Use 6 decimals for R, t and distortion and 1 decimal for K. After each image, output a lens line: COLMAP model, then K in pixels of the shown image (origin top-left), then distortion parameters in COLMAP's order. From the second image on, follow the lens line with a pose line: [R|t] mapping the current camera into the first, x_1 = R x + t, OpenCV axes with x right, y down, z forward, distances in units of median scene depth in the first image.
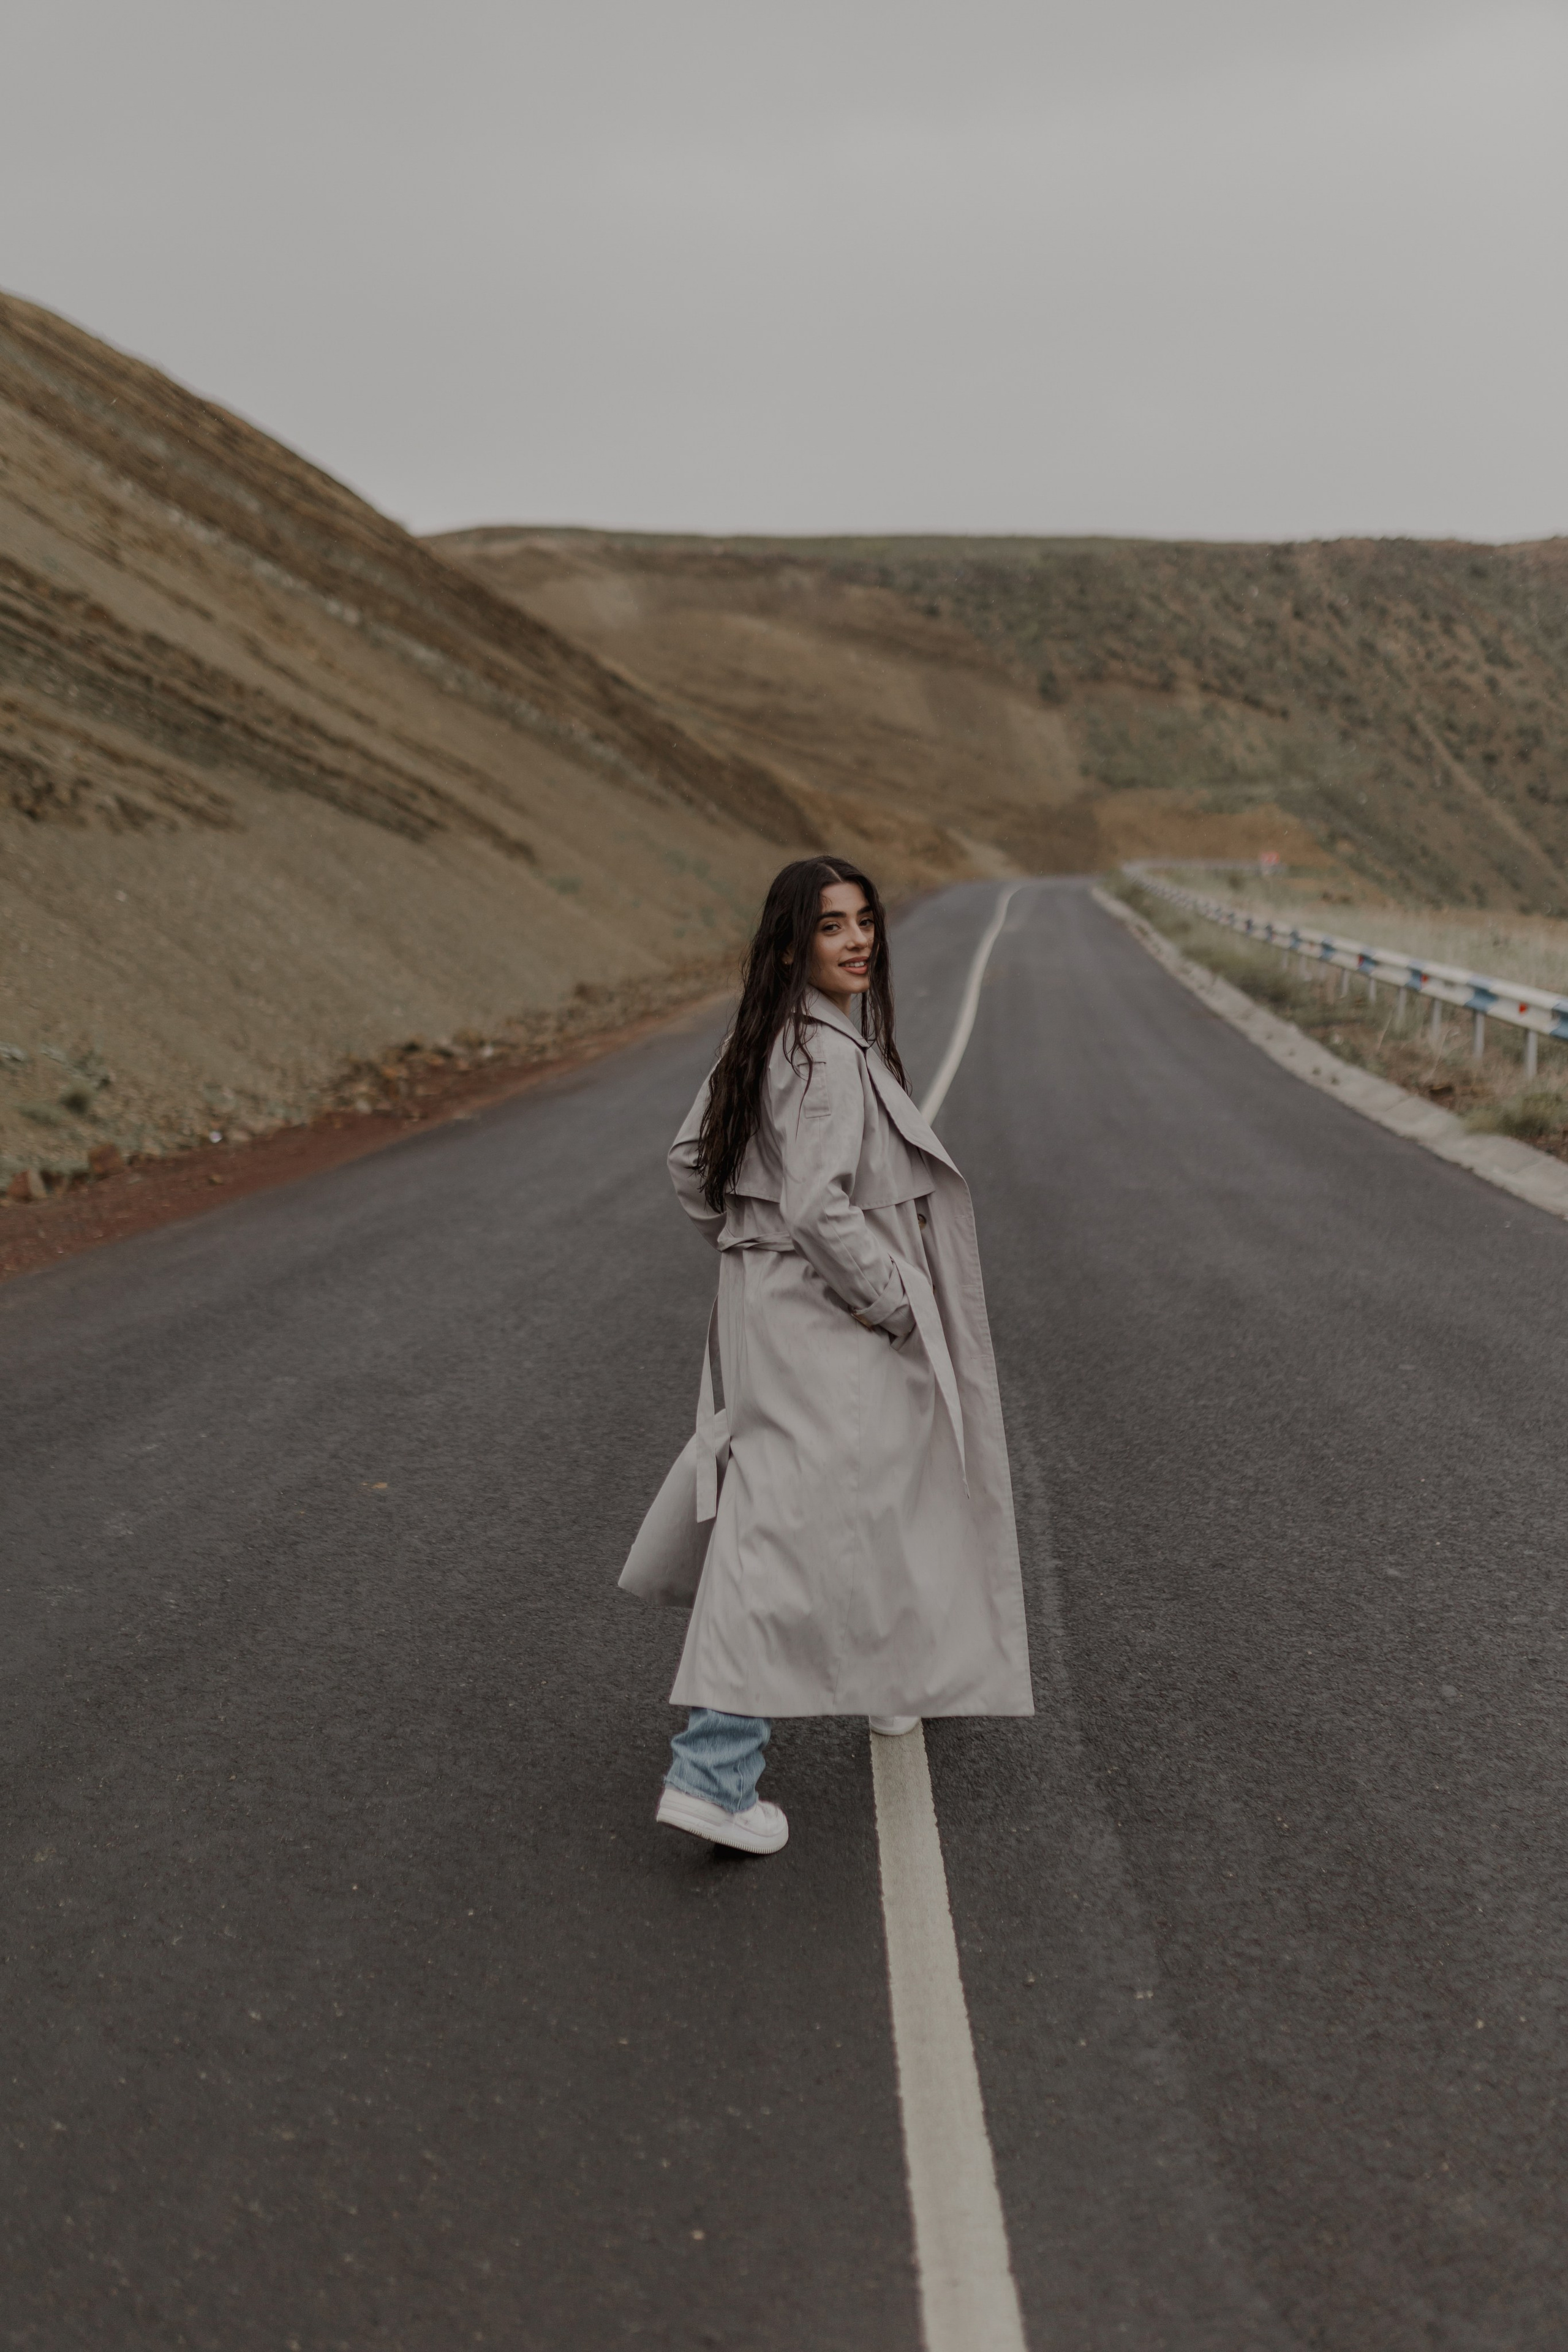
lens RADIAL K [[2211.6, 0, 771.8], [0, 2211.6, 1179.7], [0, 0, 1]] dist [-0.006365, 0.000000]
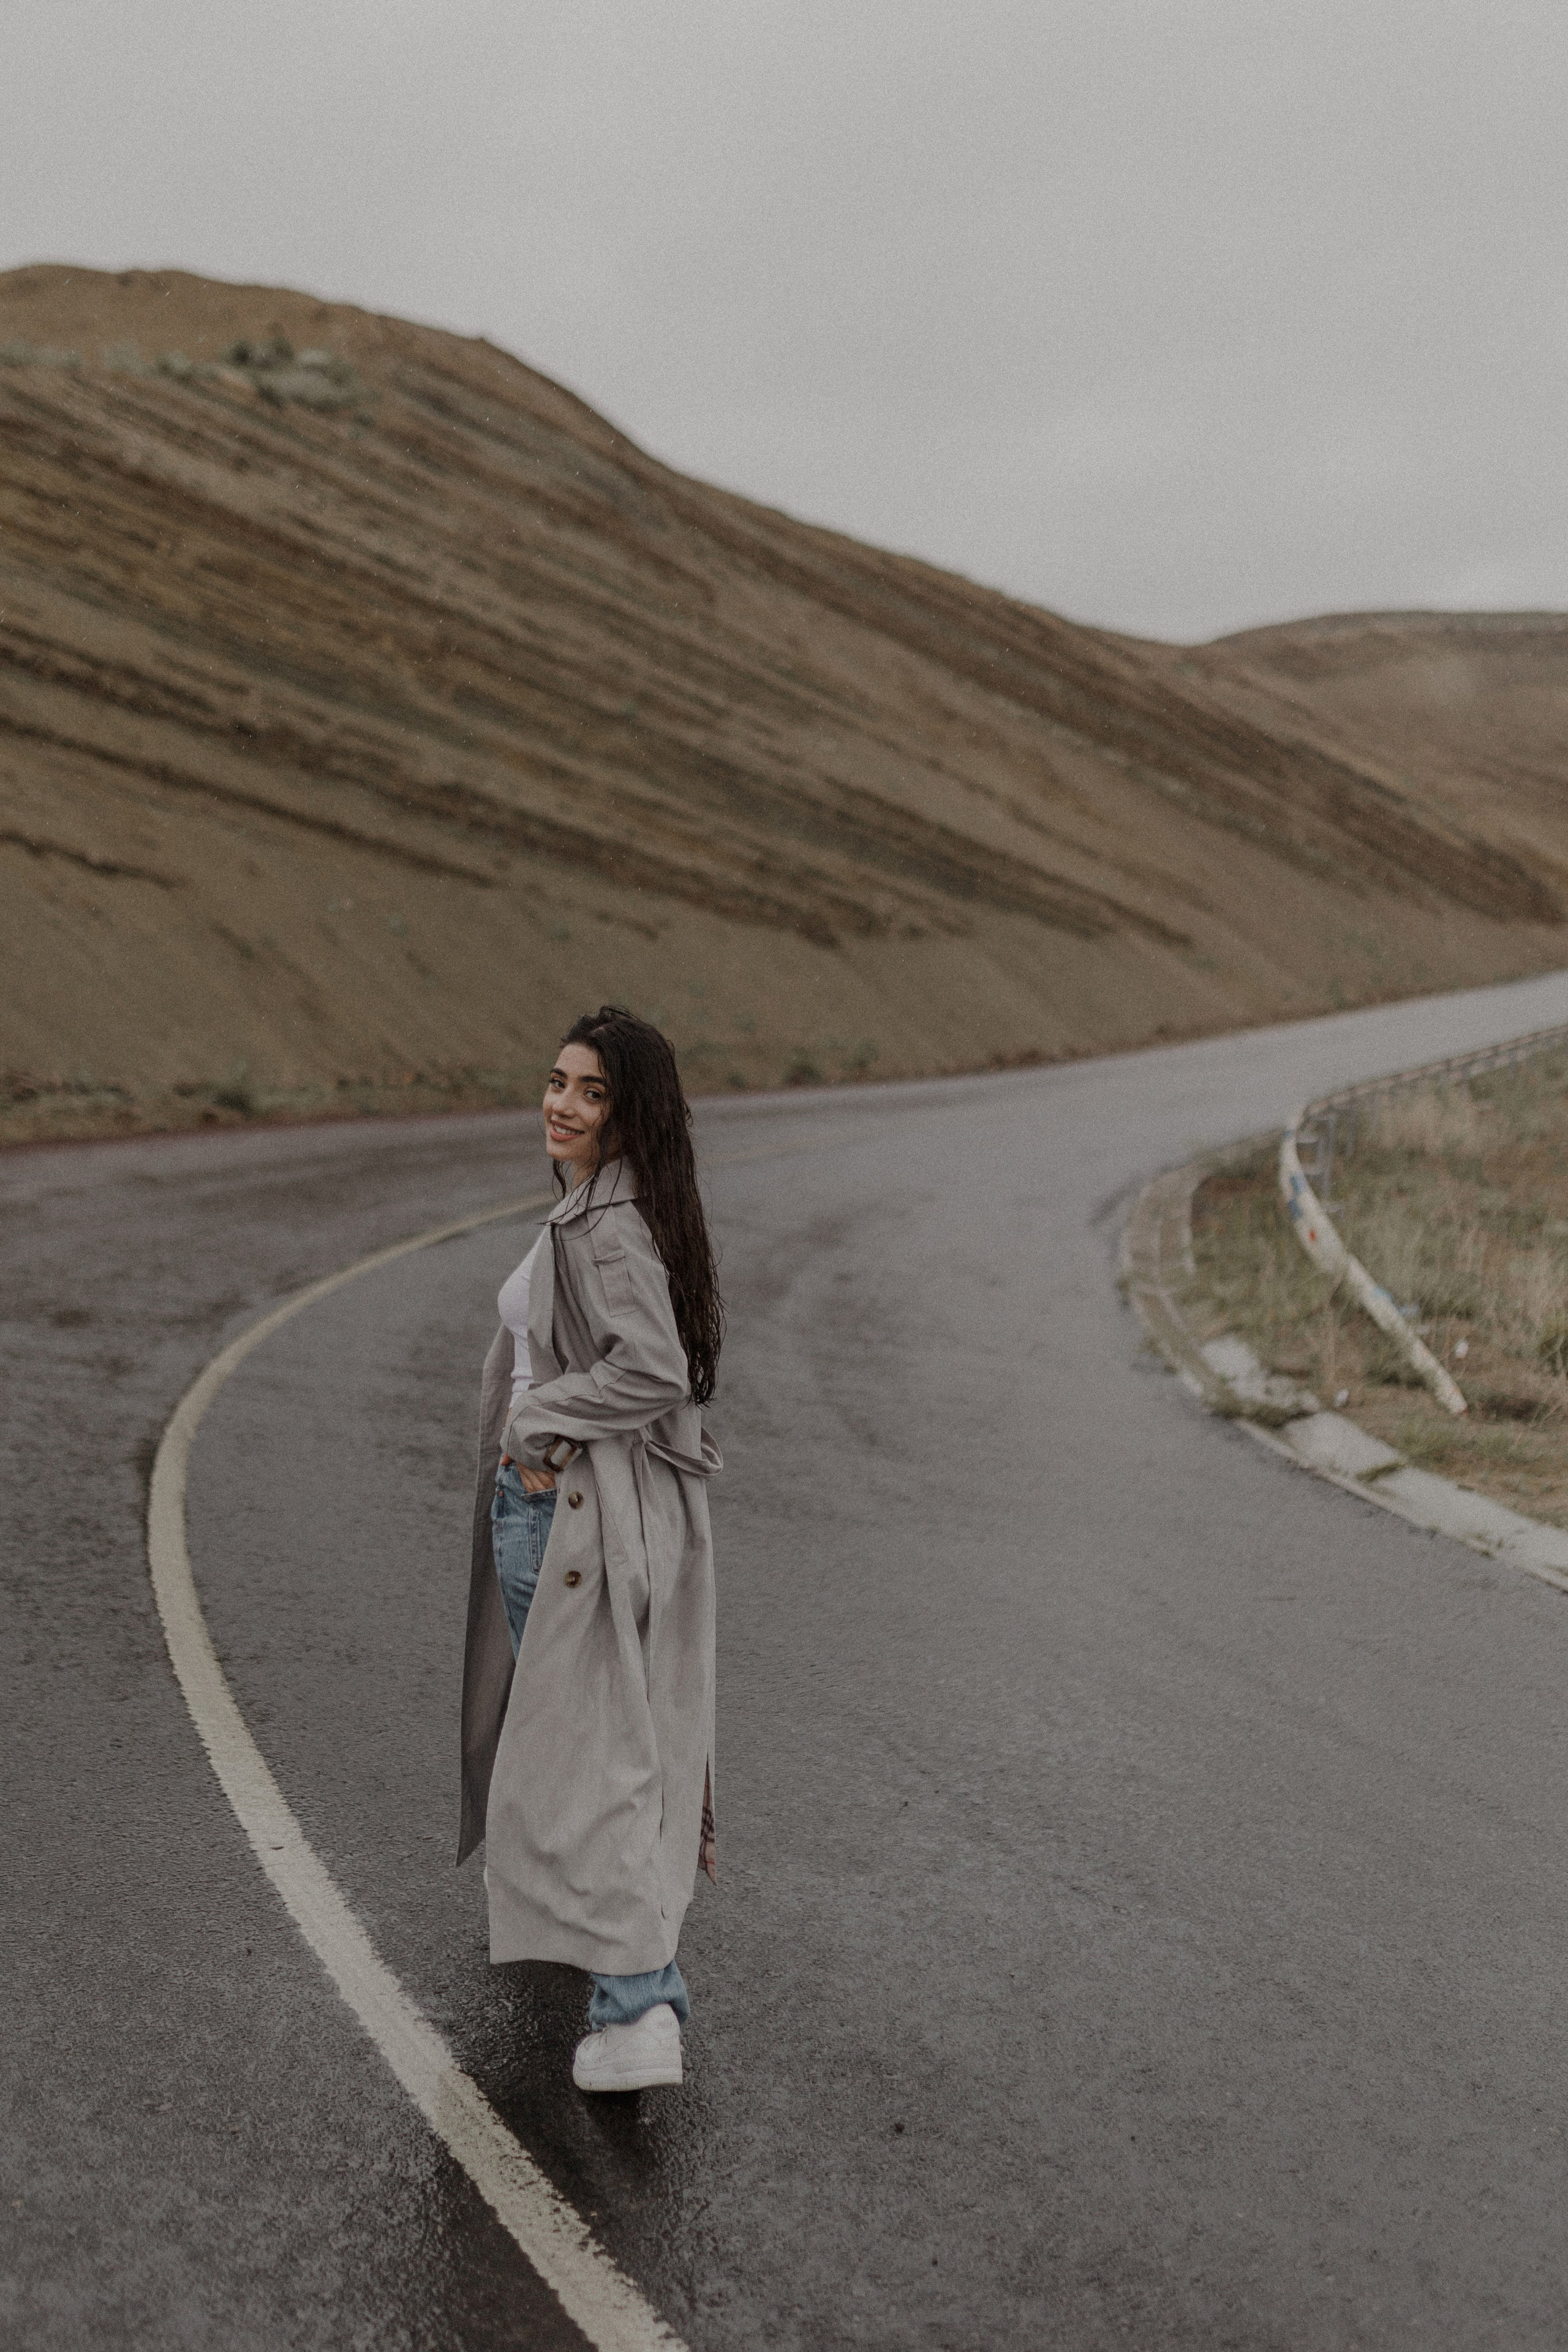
lens RADIAL K [[2211.6, 0, 733.9], [0, 2211.6, 1171.3], [0, 0, 1]] dist [-0.006365, 0.000000]
pose [[0.917140, 0.061469, -0.393796, 0.130324], [-0.070304, 0.997493, -0.008034, 0.027989], [0.392315, 0.035053, 0.919163, -0.320900]]
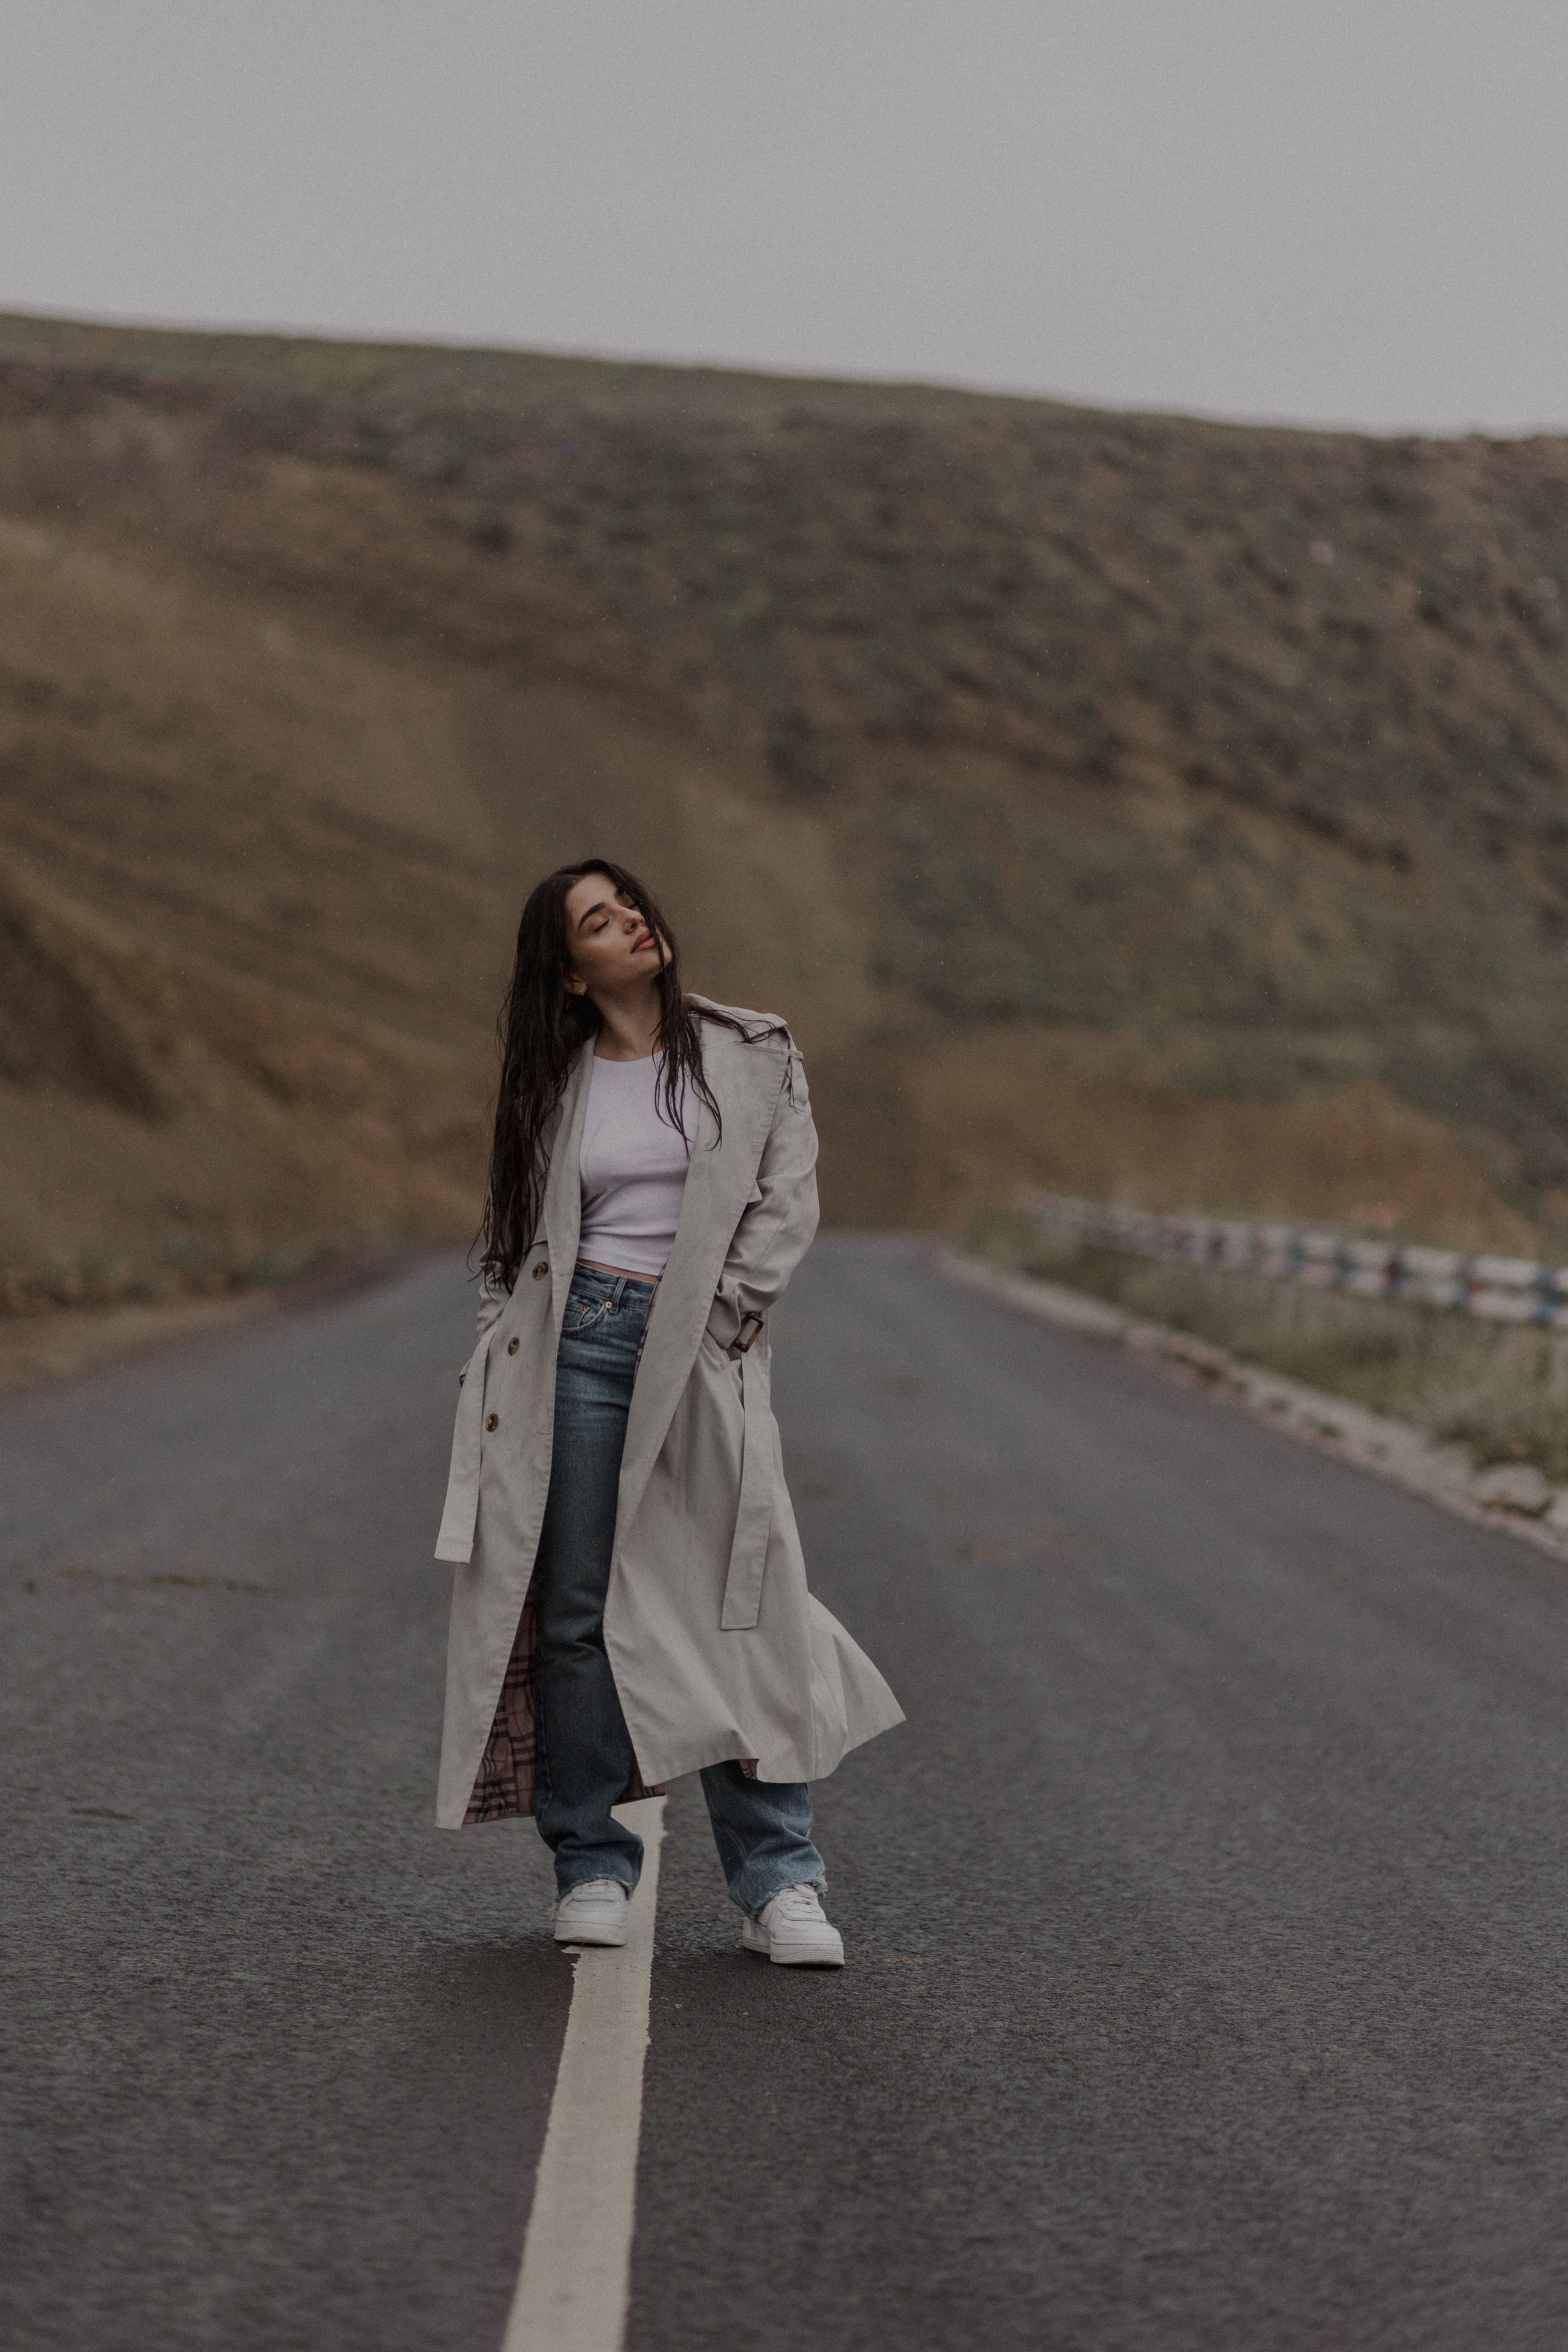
lens RADIAL K [[5508.8, 0, 787.1], [0, 5508.8, 1184.0], [0, 0, 1]] dist [0.009958, 0.000000]
pose [[0.990140, 0.053997, 0.129256, 0.017315], [-0.034224, 0.988006, -0.150574, -0.020545], [-0.135836, 0.144666, 0.980112, 0.232004]]
